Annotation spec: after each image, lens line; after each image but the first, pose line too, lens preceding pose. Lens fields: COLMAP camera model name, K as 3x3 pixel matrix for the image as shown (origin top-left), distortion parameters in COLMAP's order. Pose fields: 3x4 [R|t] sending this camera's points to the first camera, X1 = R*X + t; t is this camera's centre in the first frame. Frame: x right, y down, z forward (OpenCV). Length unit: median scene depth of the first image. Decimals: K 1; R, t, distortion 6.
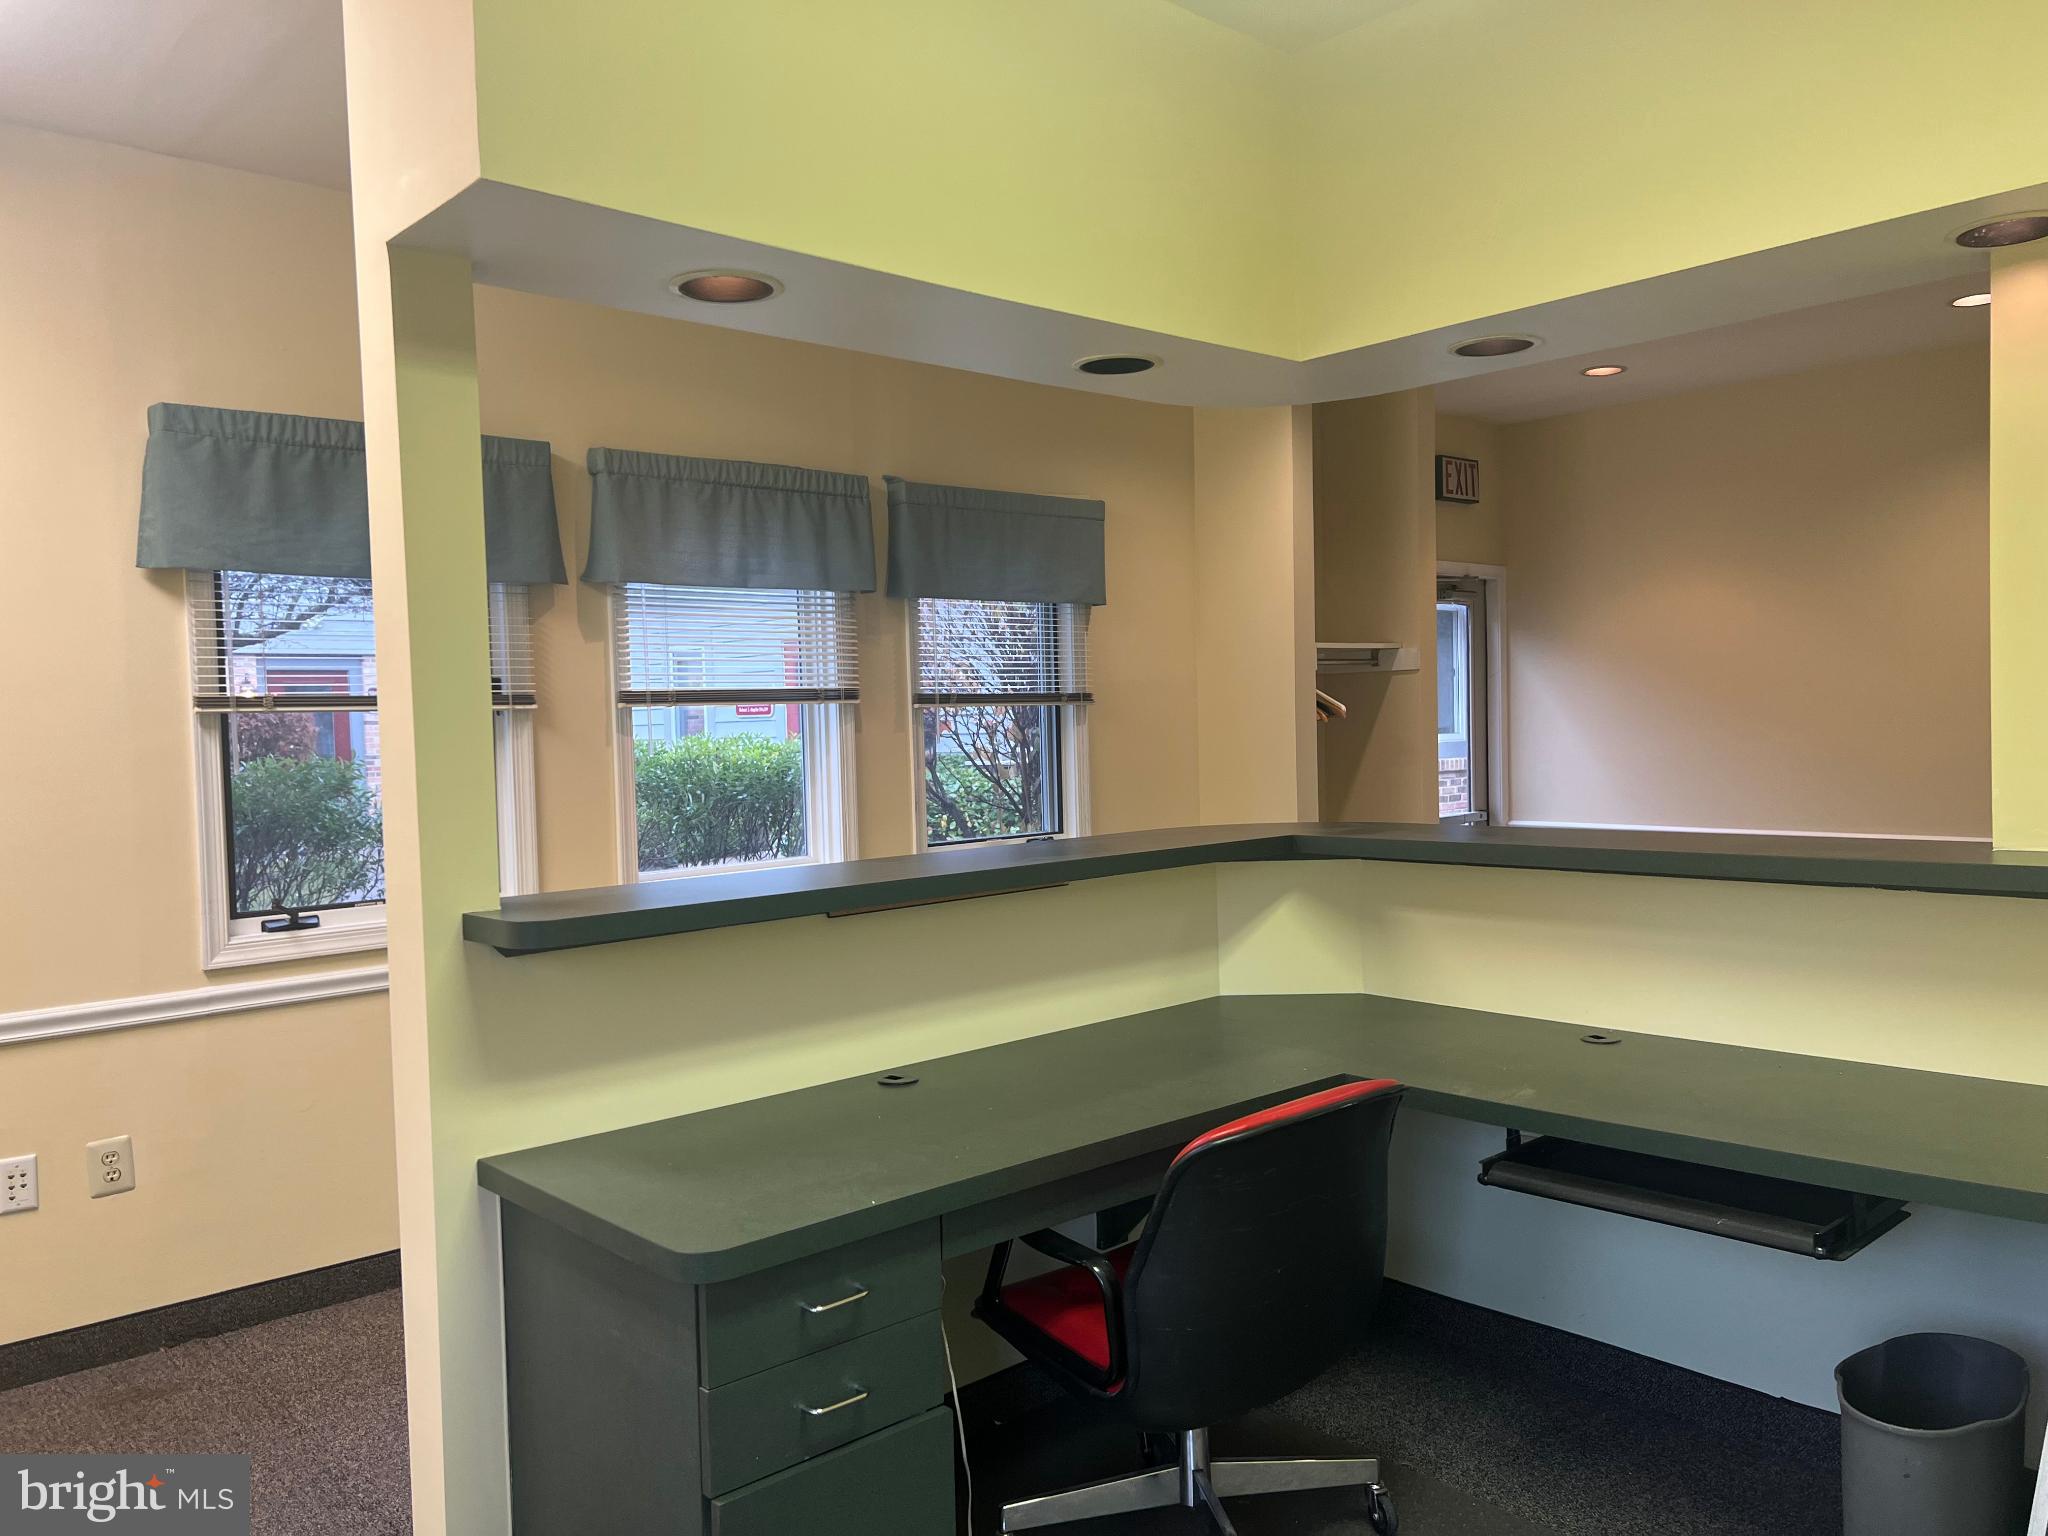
lens RADIAL K [[1525.7, 0, 1039.6], [0, 1525.7, 776.1], [0, 0, 1]] dist [0.036745, -0.056906]
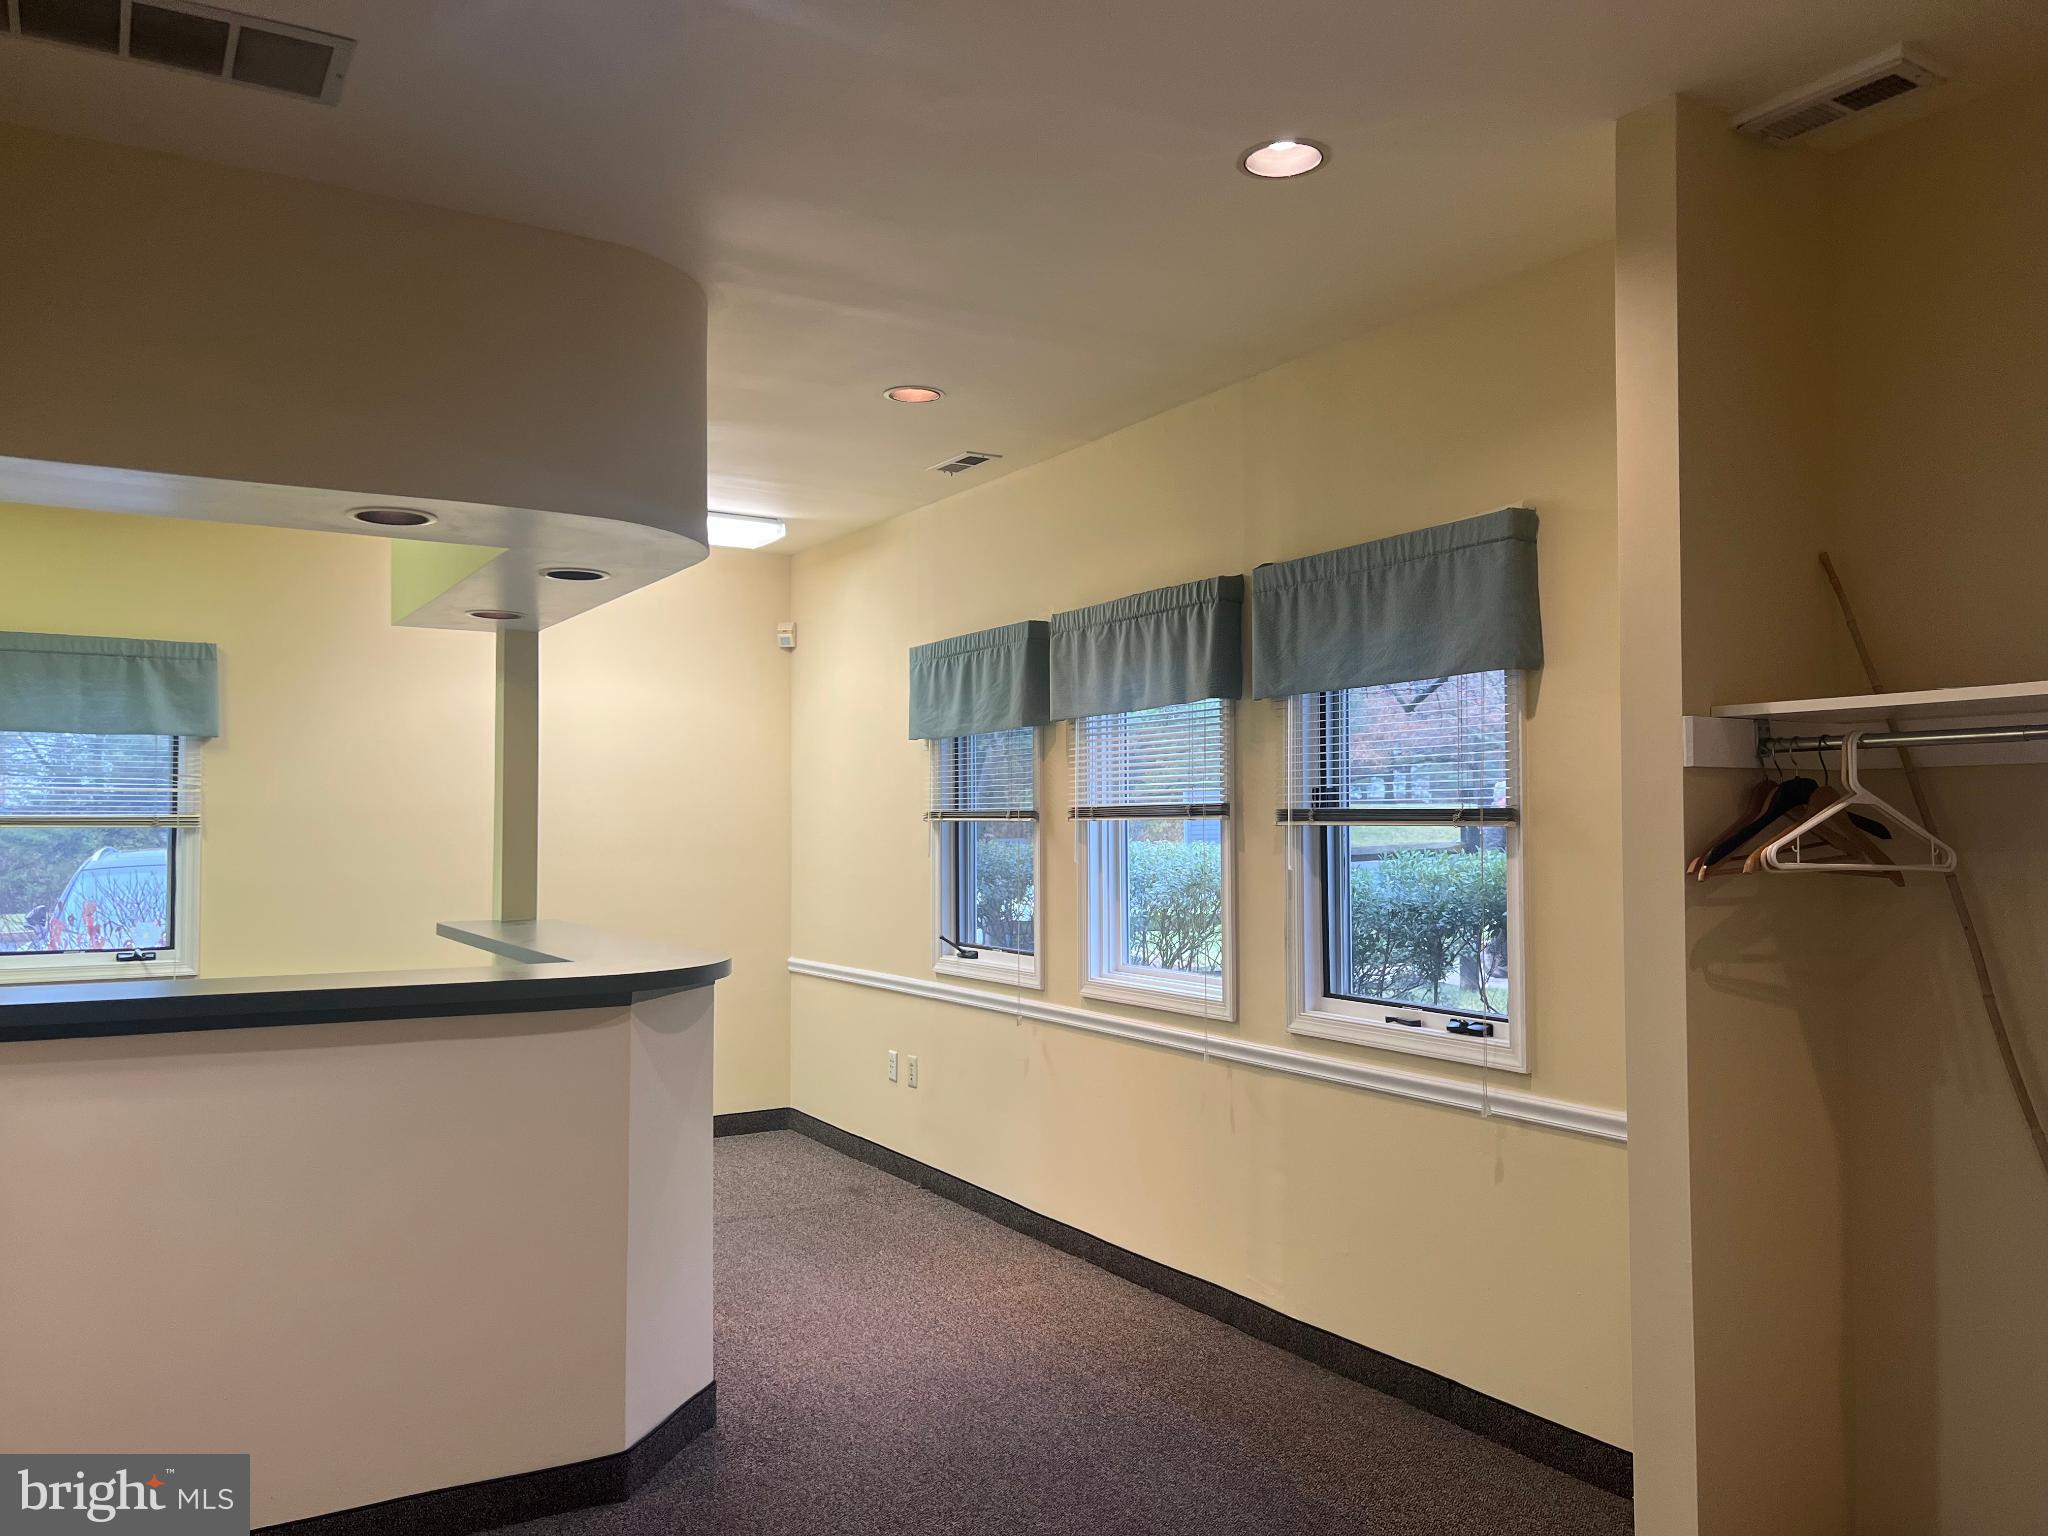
lens RADIAL K [[1532.6, 0, 1018.0], [0, 1532.6, 781.1], [0, 0, 1]] dist [0.037685, -0.059211]
pose [[-0.215210, -0.002913, -0.976563, 0.768273], [-0.033383, 0.999433, 0.004375, -0.067029], [0.975997, 0.033542, -0.215186, 1.014329]]
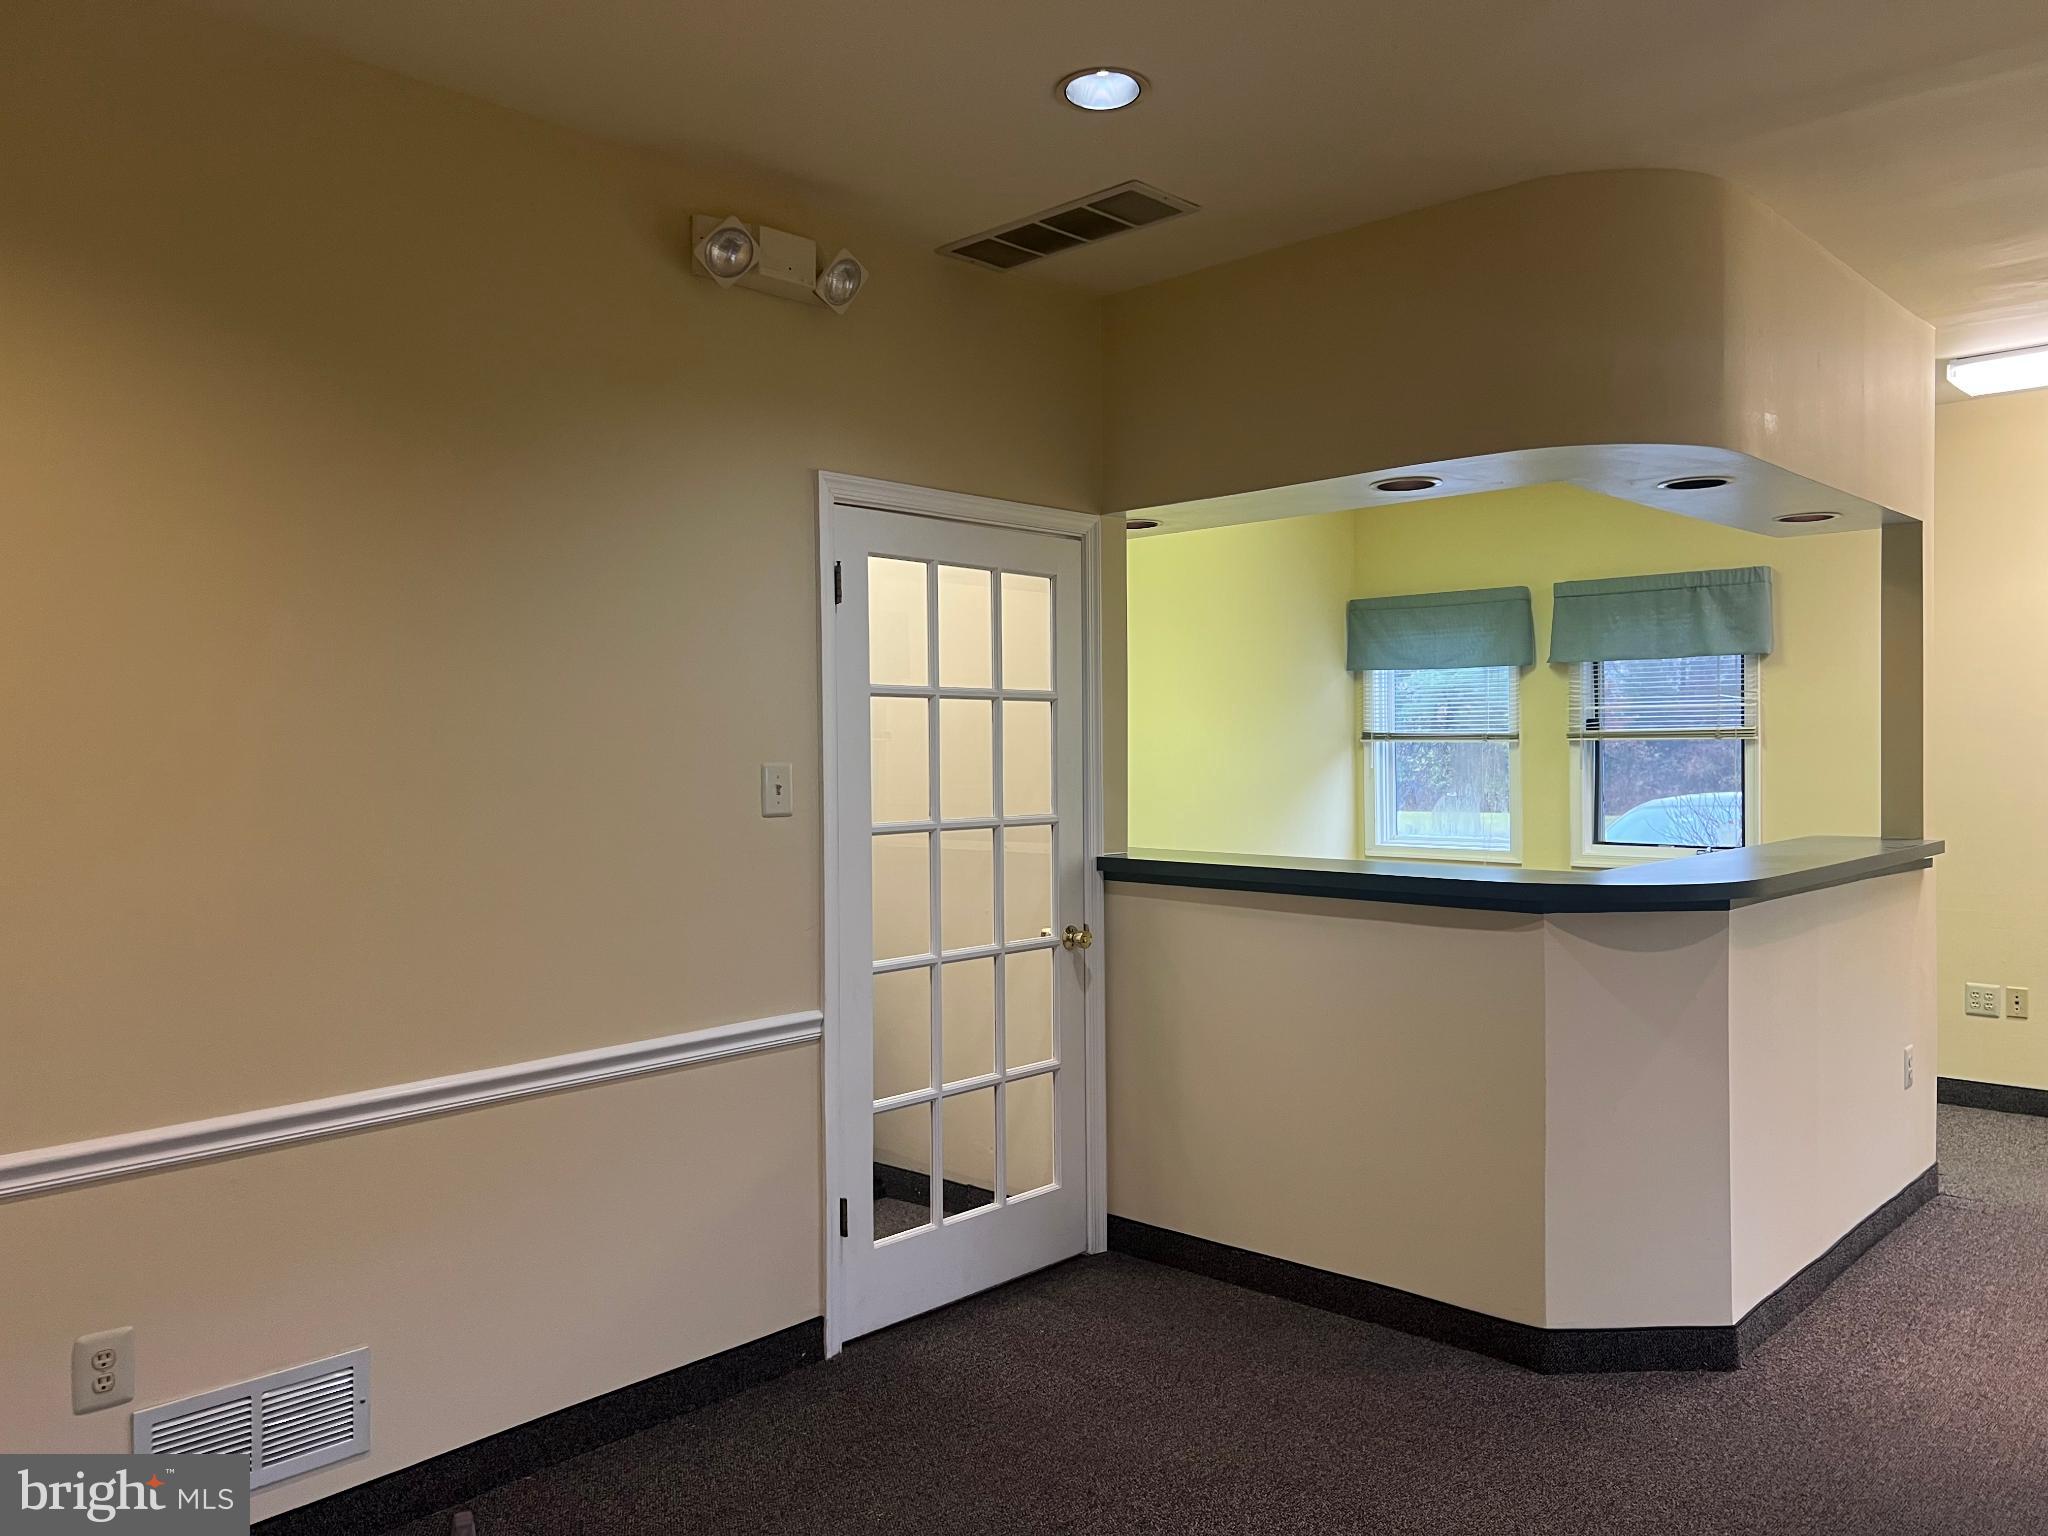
lens RADIAL K [[1532.6, 0, 1018.0], [0, 1532.6, 781.1], [0, 0, 1]] dist [0.037685, -0.059211]
pose [[-0.997961, 0.037197, -0.051859, 0.428741], [0.033723, 0.997228, 0.066331, -0.075603], [0.054182, 0.064447, -0.996449, 1.386217]]
